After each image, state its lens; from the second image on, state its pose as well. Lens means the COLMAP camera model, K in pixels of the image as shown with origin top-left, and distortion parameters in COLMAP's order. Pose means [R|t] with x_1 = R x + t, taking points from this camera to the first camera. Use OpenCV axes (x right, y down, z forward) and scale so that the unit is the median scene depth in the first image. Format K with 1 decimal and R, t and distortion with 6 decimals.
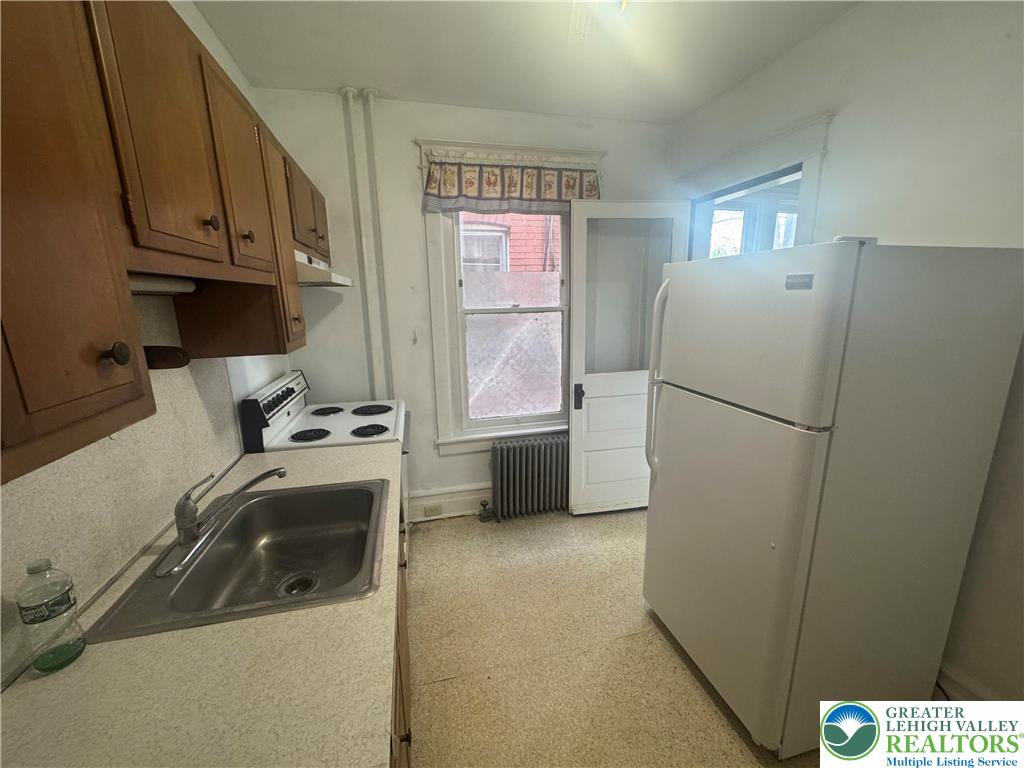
lens RADIAL K [[404.3, 0, 510.2], [0, 404.3, 385.1], [0, 0, 1]] dist [-0.003097, 0.000516]
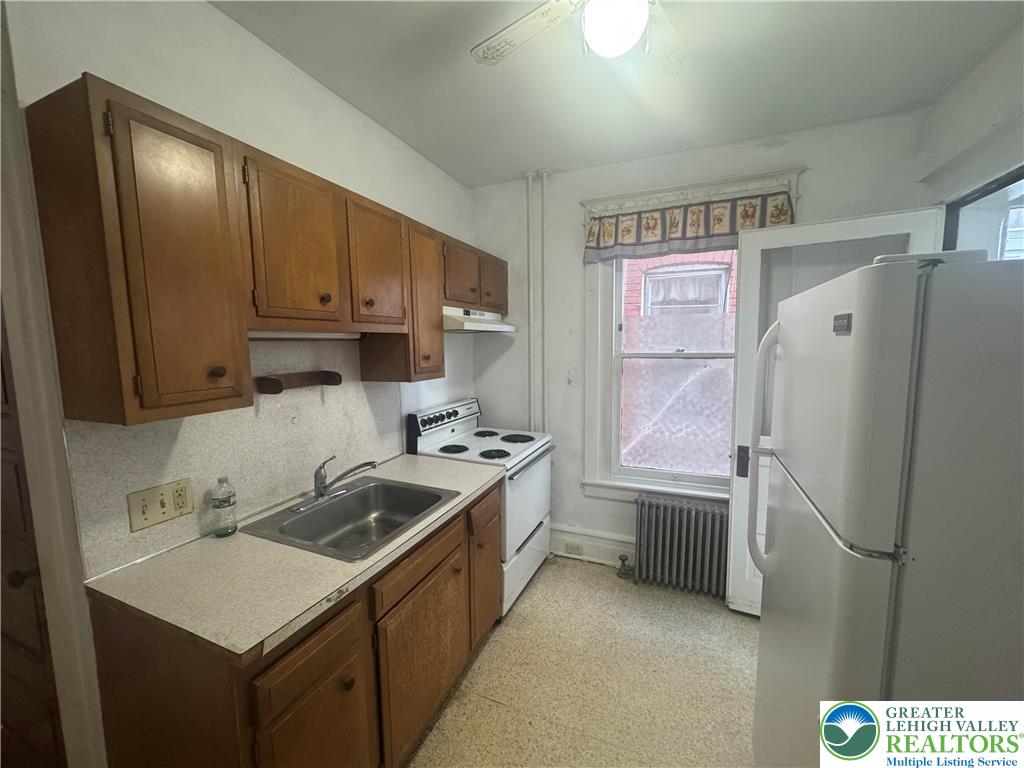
lens RADIAL K [[404.3, 0, 512.3], [0, 404.3, 386.0], [0, 0, 1]] dist [-0.003097, 0.000516]
pose [[0.800318, 0.070955, -0.595362, 0.291440], [-0.129552, 0.989981, -0.056165, -0.017640], [0.585412, 0.122080, 0.801492, 0.057476]]
